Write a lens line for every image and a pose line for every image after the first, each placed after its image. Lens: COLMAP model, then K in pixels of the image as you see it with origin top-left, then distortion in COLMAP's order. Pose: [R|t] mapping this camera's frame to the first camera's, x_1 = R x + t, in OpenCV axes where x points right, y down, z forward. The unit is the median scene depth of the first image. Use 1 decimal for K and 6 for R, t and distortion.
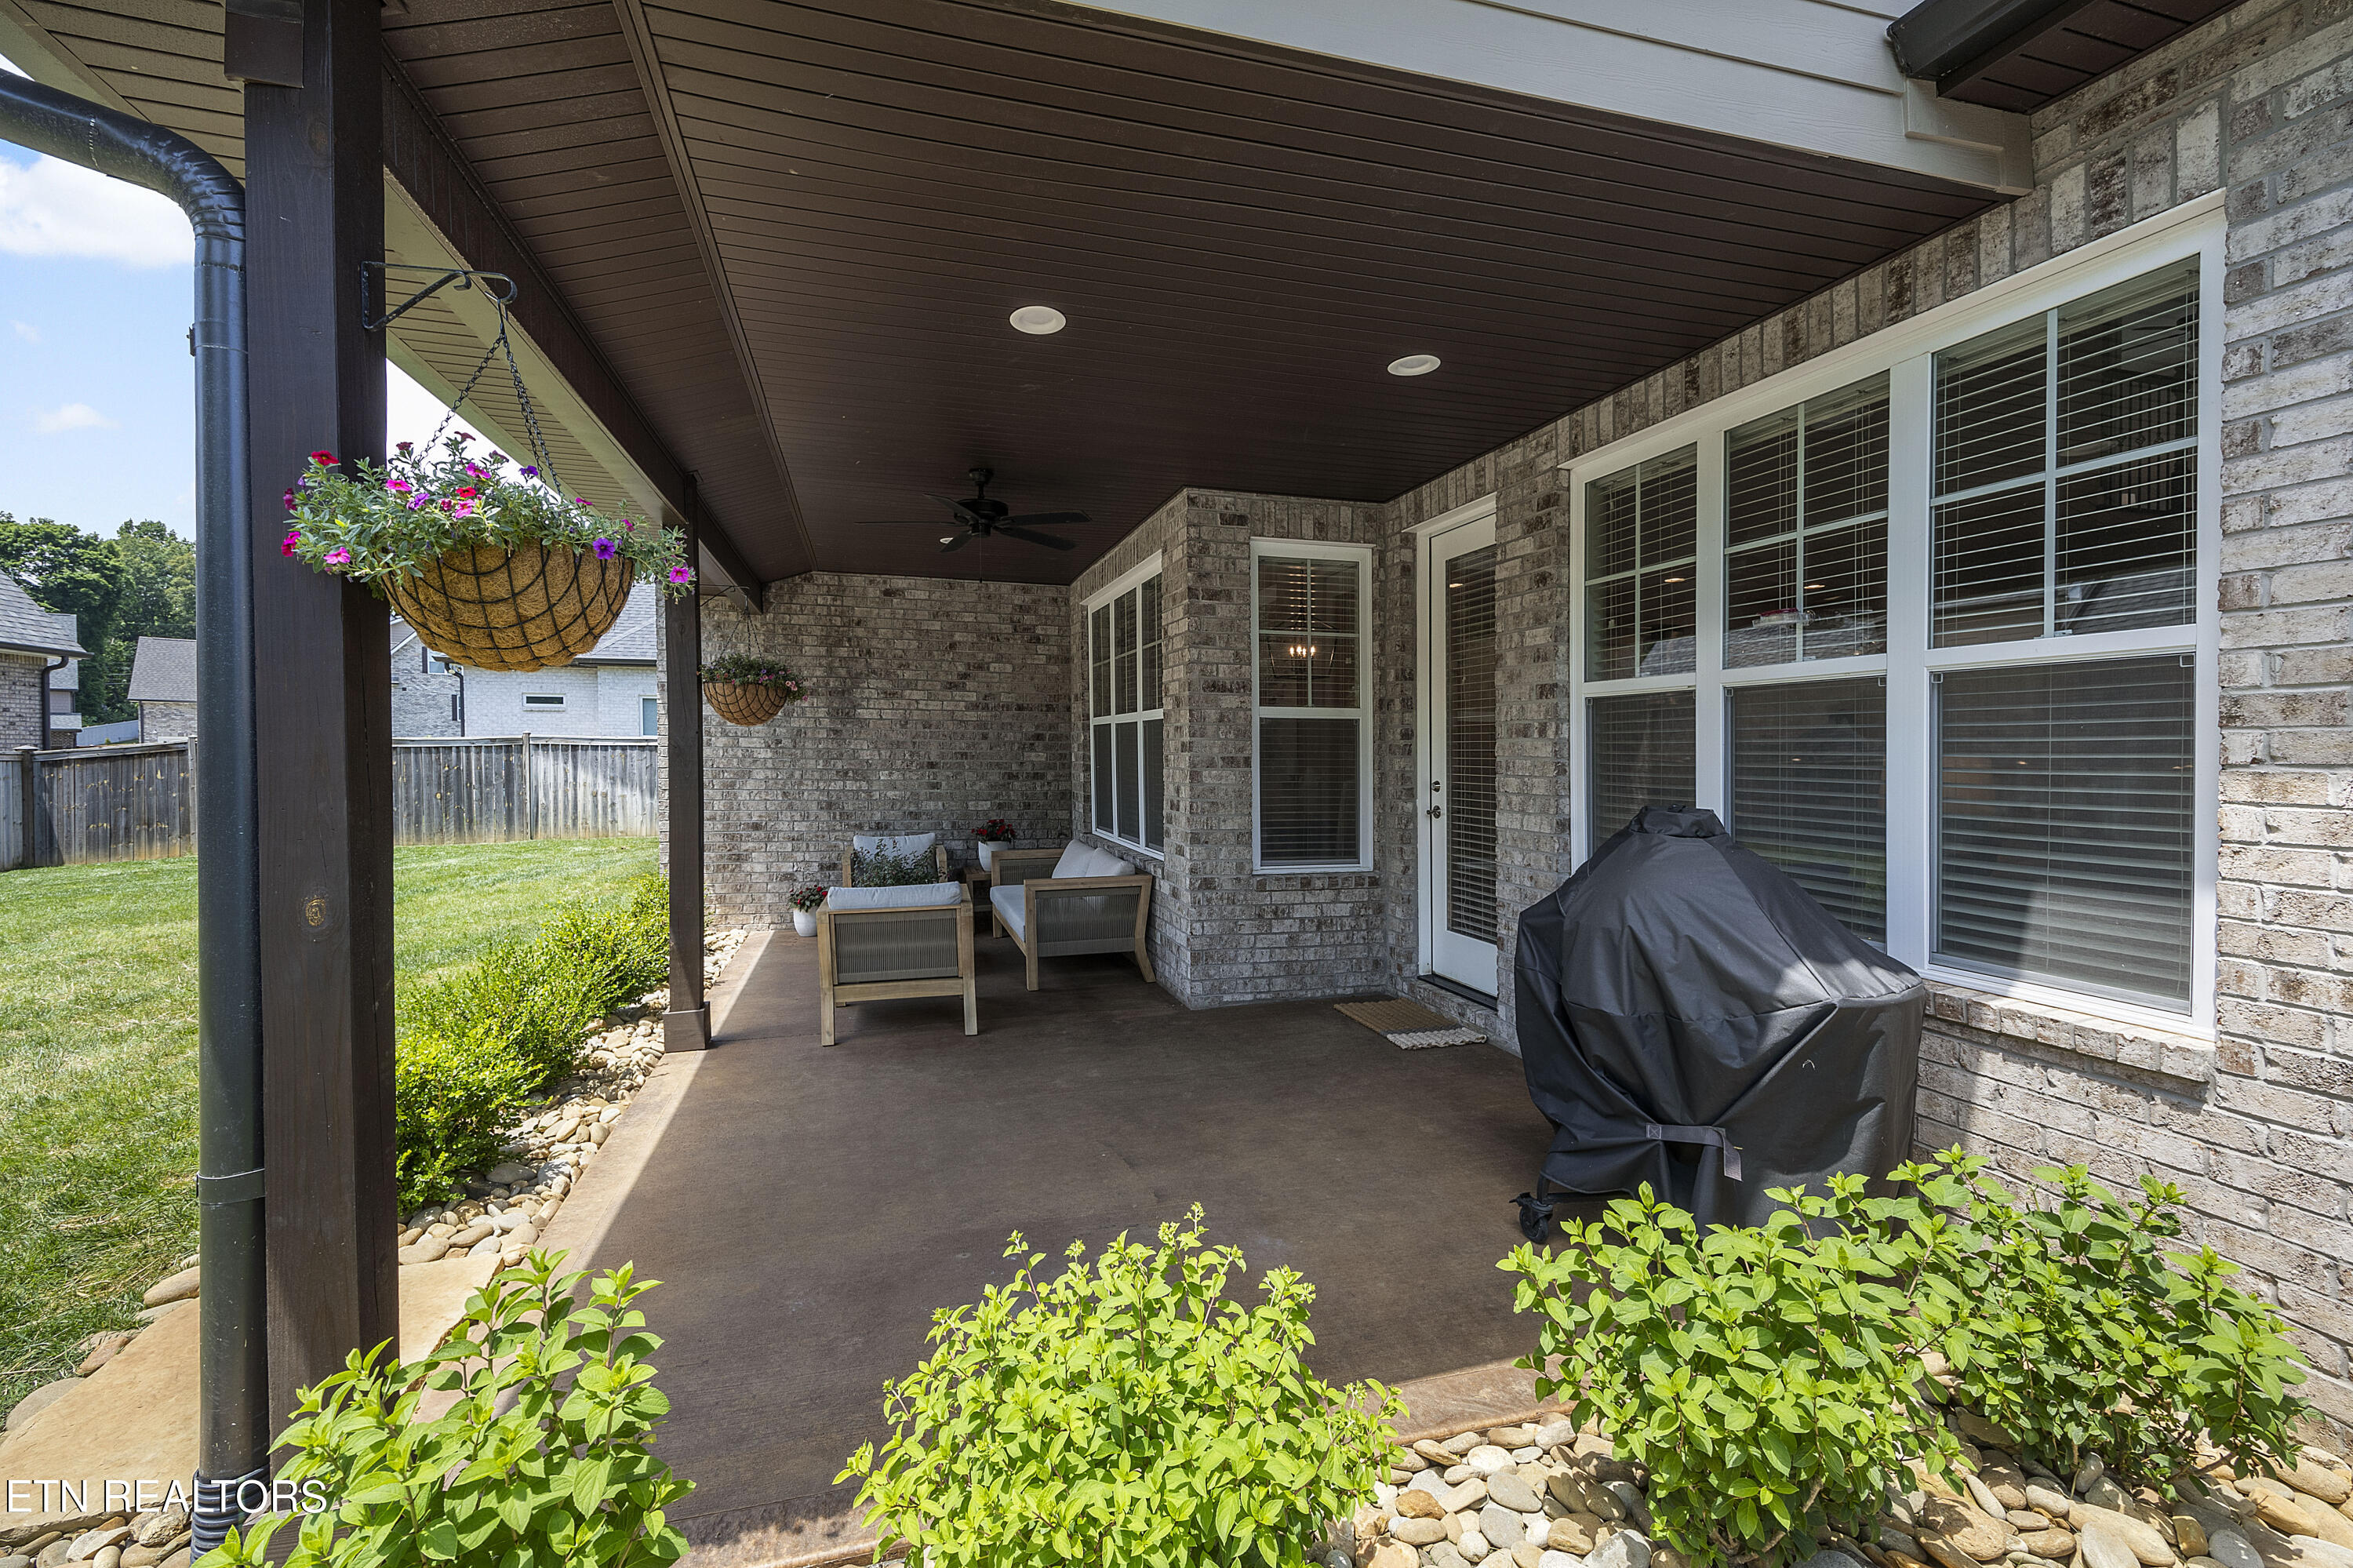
lens RADIAL K [[963.6, 0, 1169.1], [0, 963.6, 773.2], [0, 0, 1]] dist [0.000237, 0.000081]
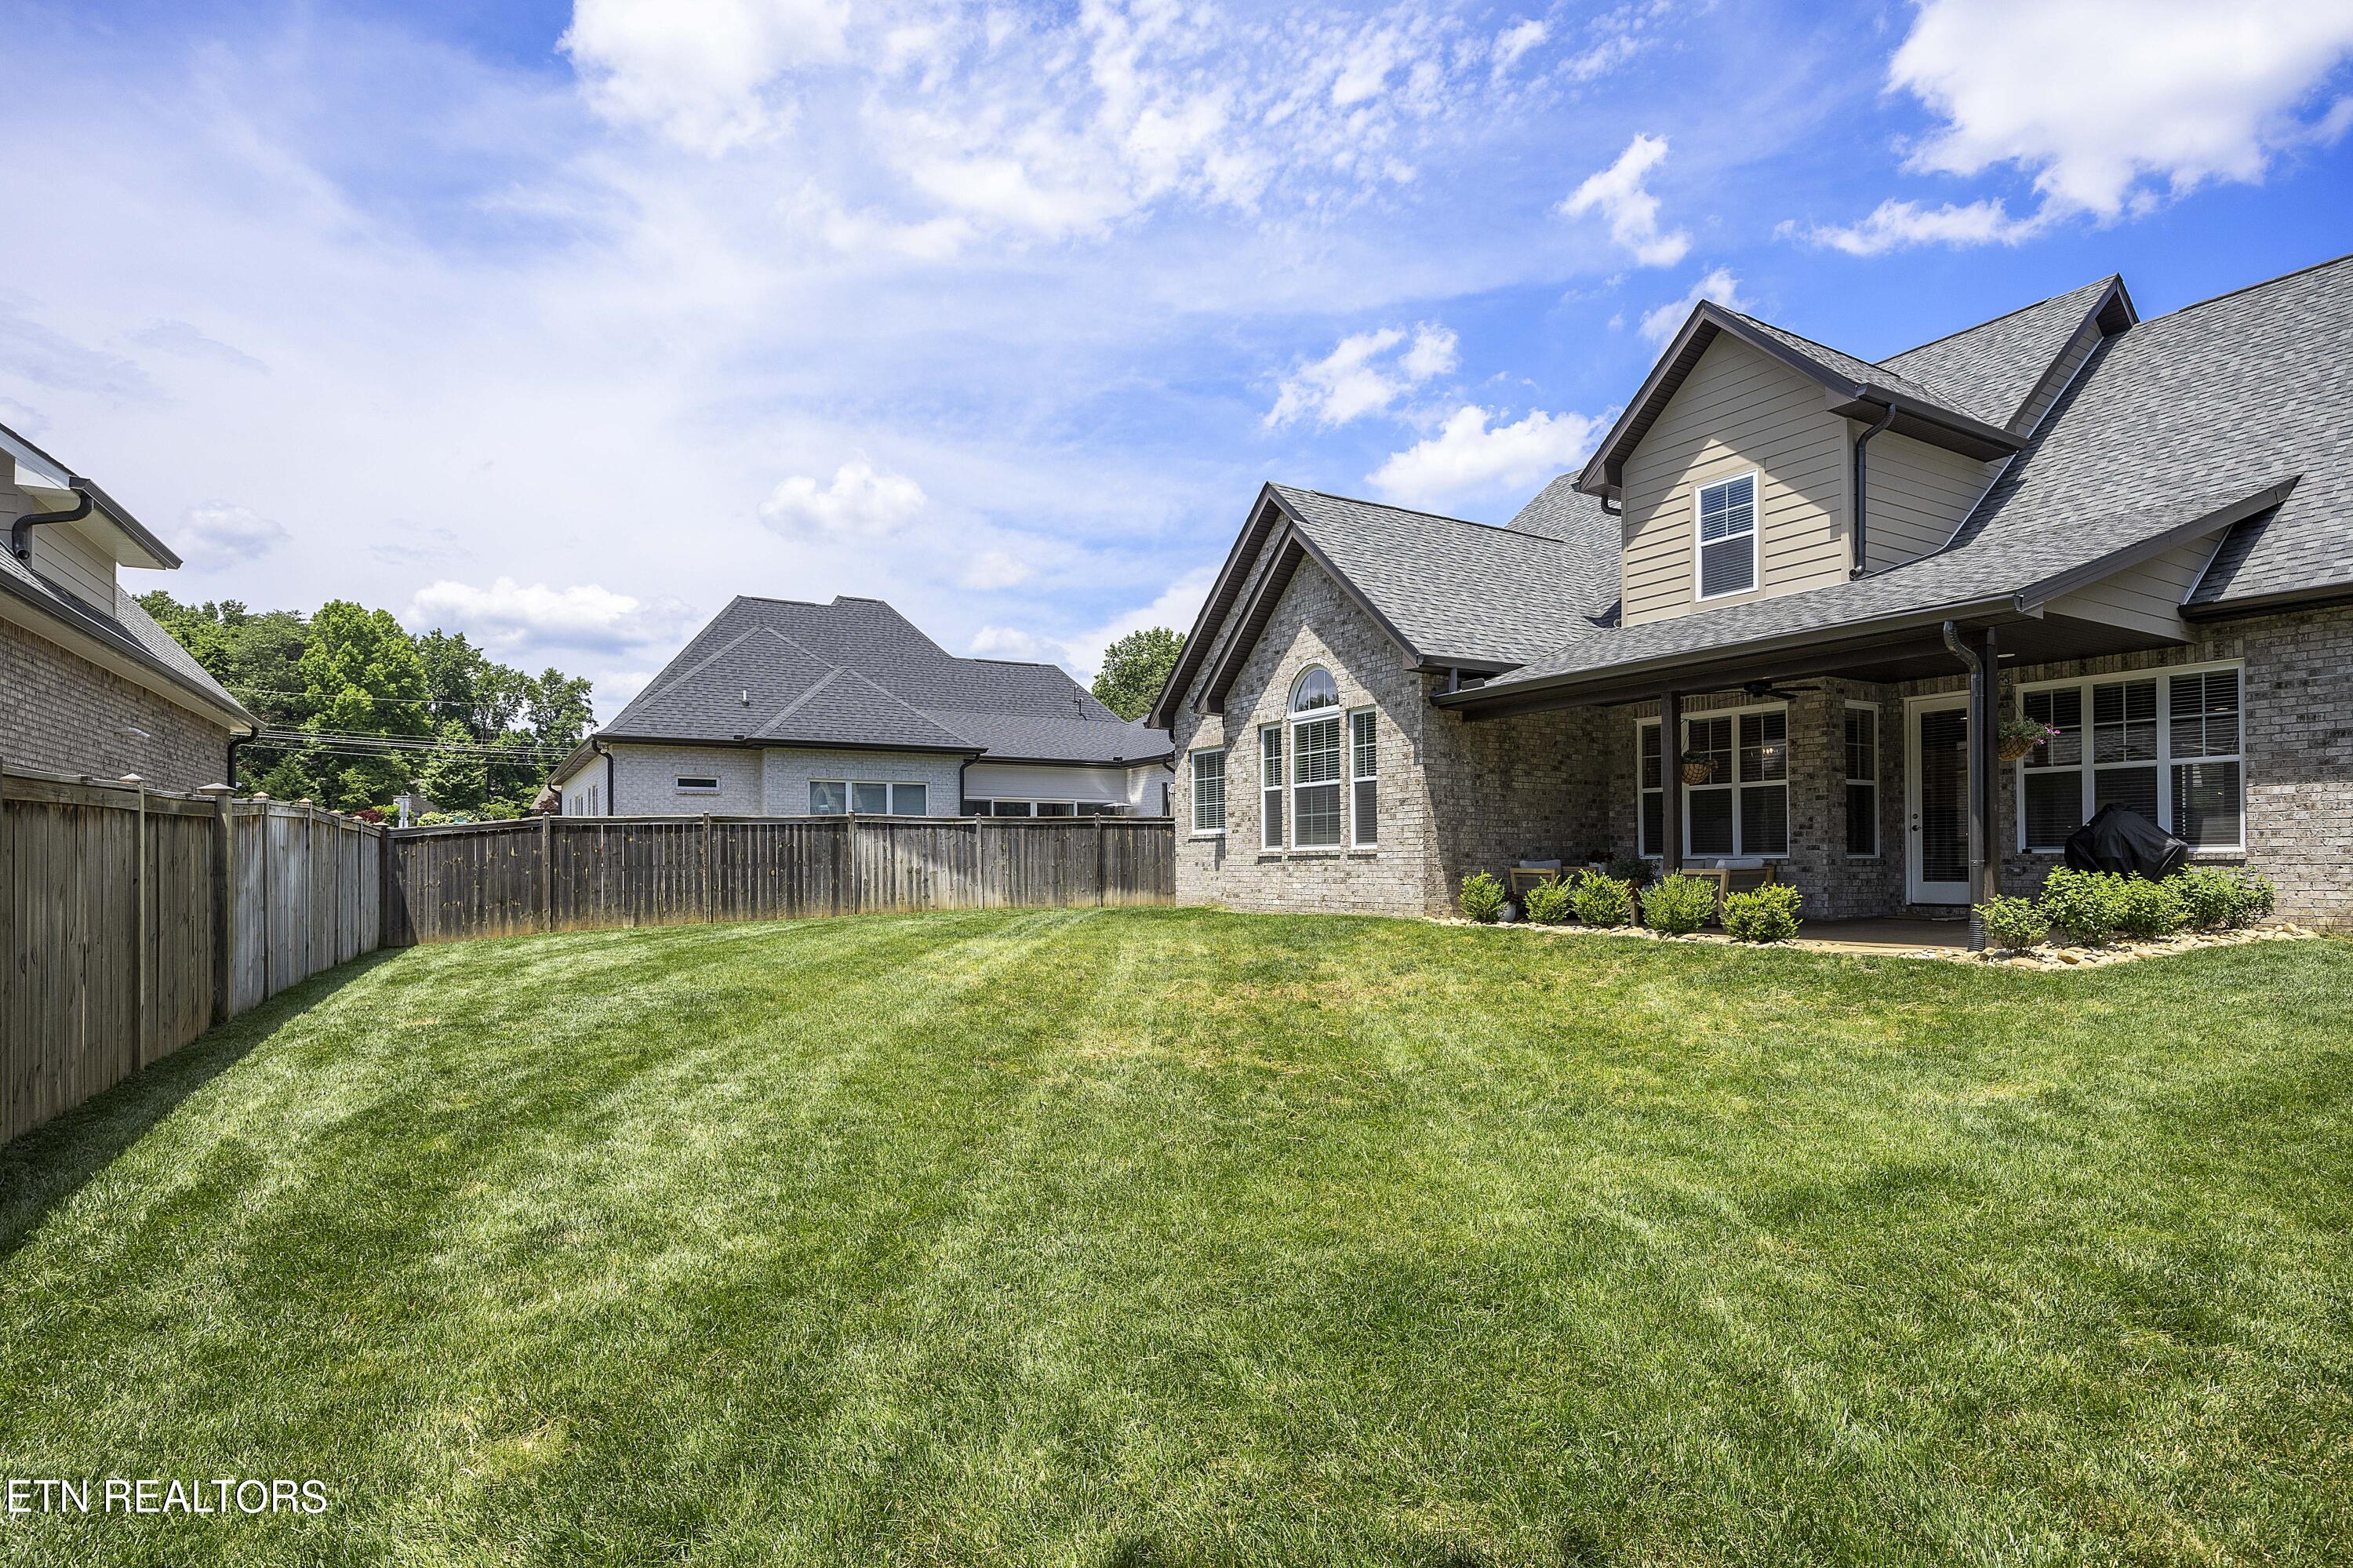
lens RADIAL K [[1207.5, 0, 1284.9], [0, 1207.5, 870.9], [0, 0, 1]] dist [-0.010836, 0.001802]
pose [[0.958044, -0.012600, 0.286344, -1.271570], [0.017142, 0.999764, -0.013360, 0.101387], [-0.286108, 0.017708, 0.958034, -0.809648]]
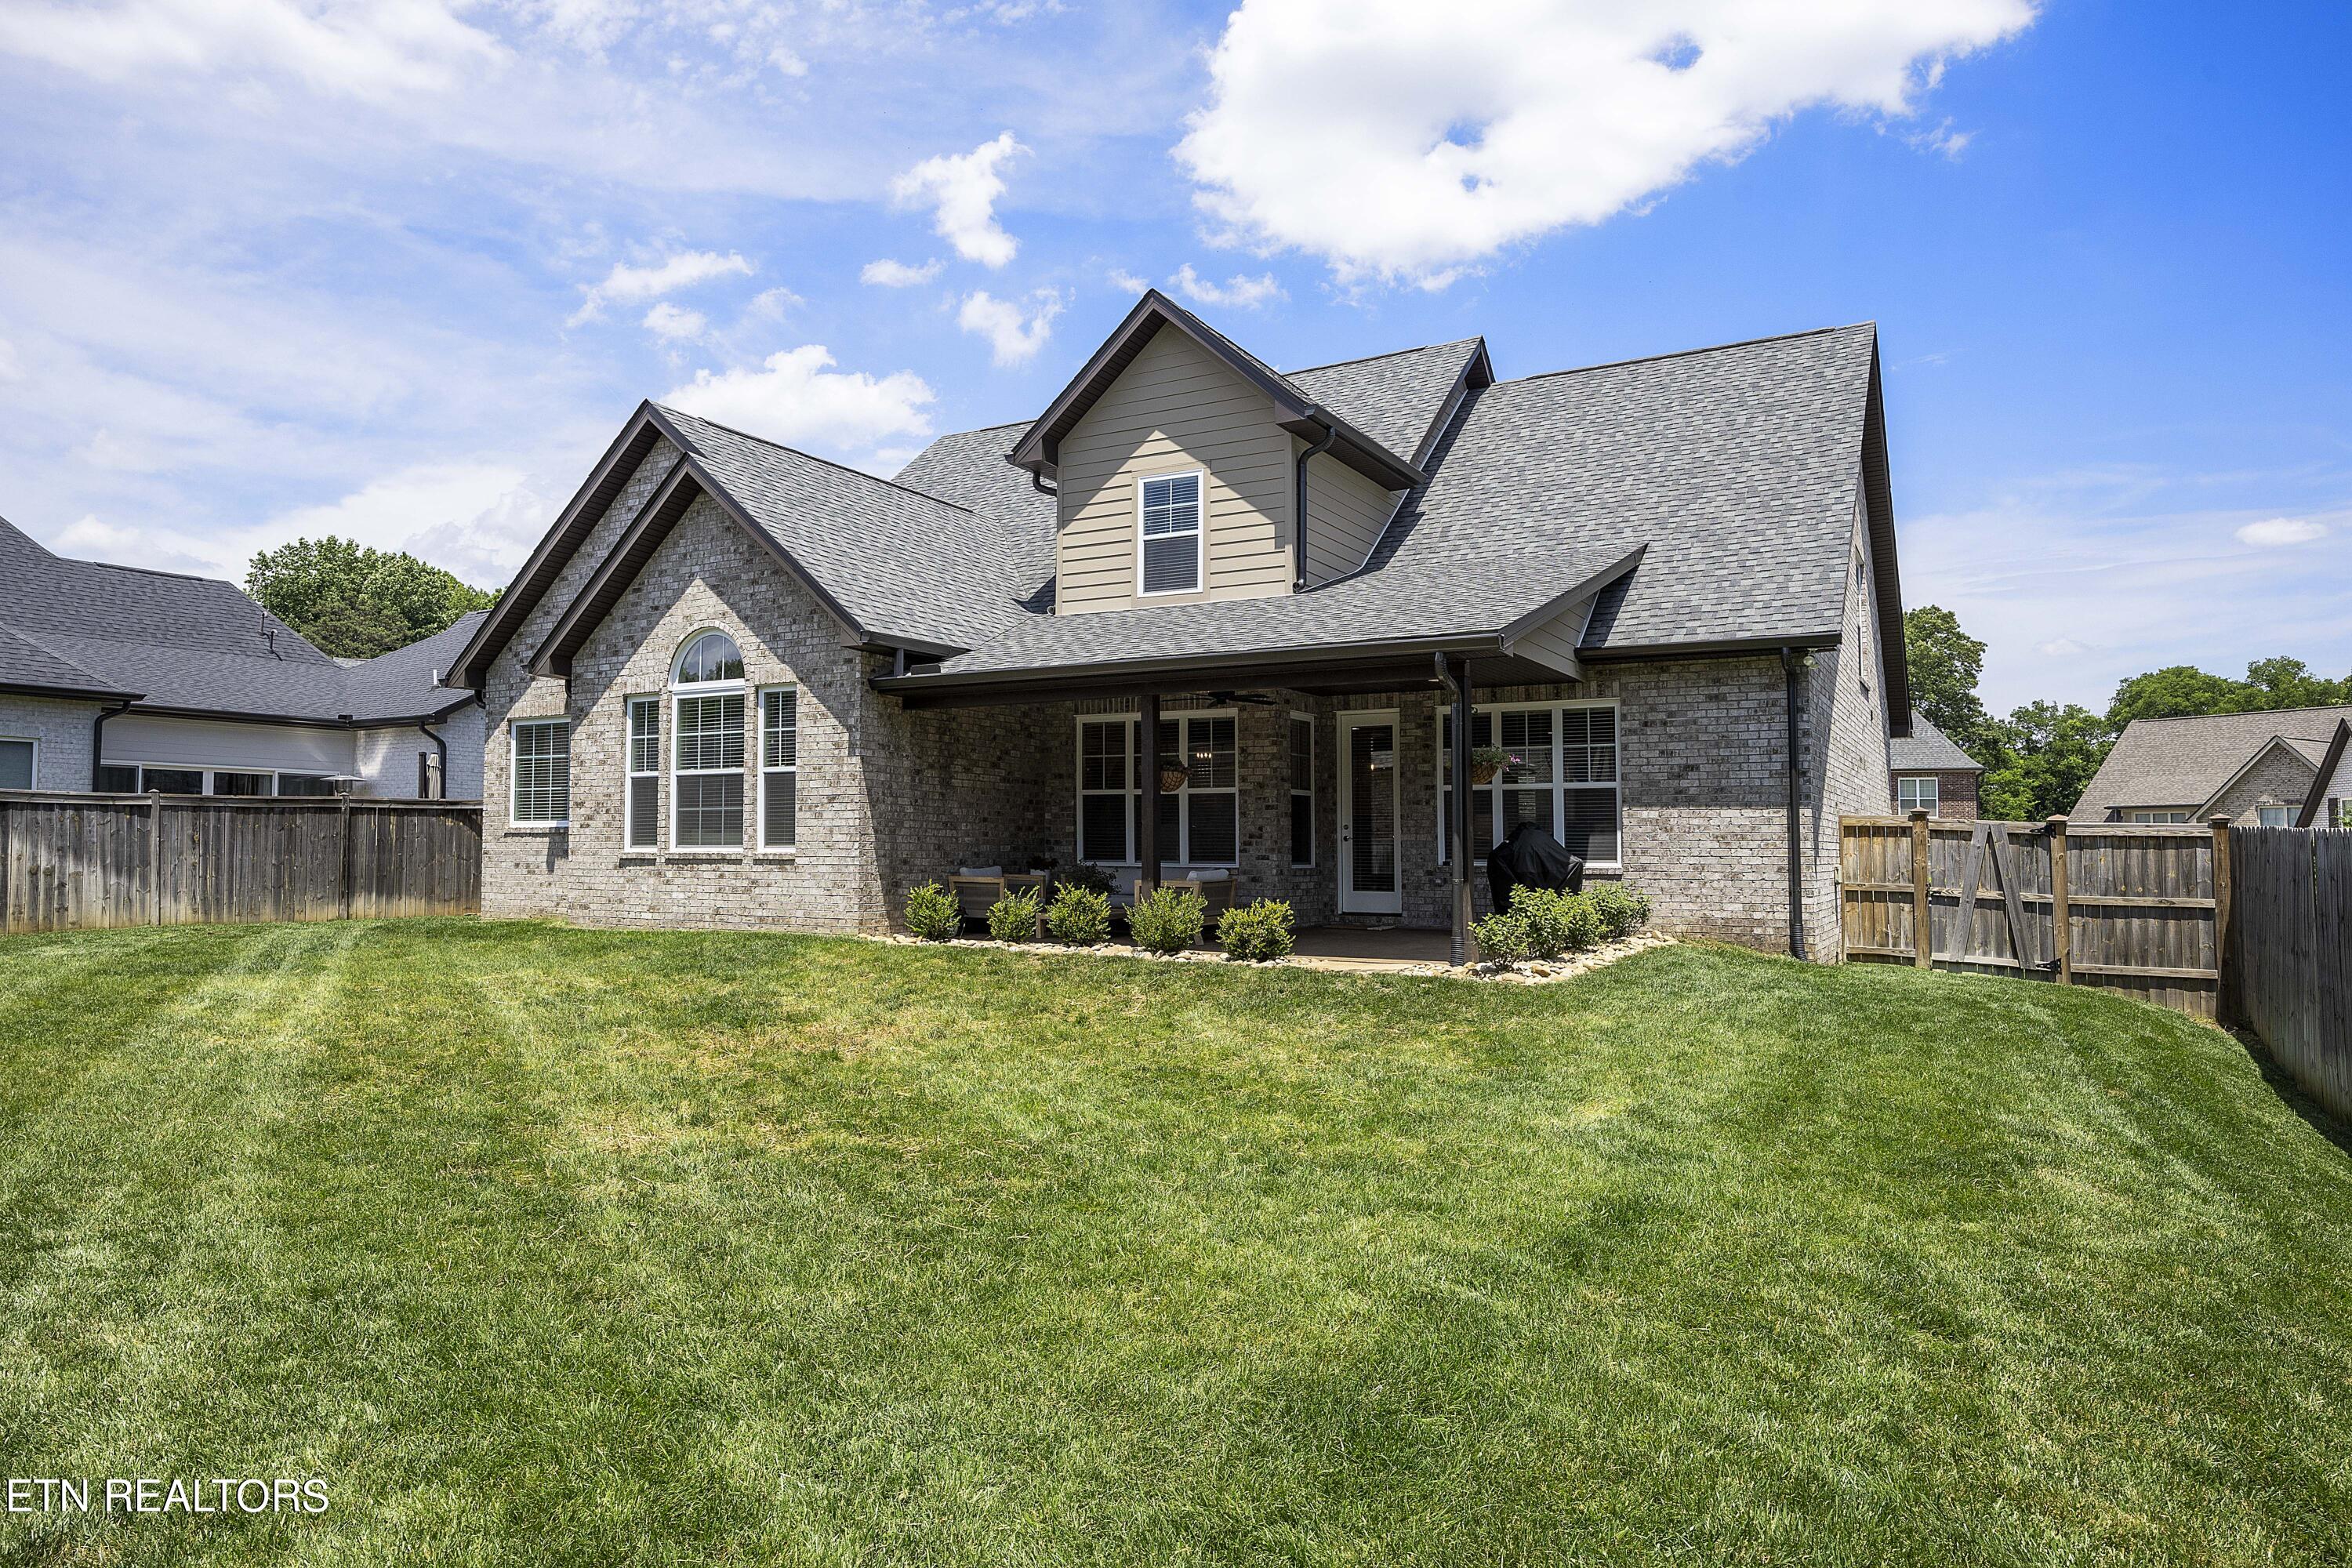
lens RADIAL K [[1357.2, 0, 1190.3], [0, 1357.2, 802.7], [0, 0, 1]] dist [-0.005811, -0.001729]
pose [[0.721289, 0.021567, 0.692298, -1.469095], [0.015023, 0.998793, -0.046767, 0.067346], [-0.692471, 0.044133, 0.720094, -0.686419]]
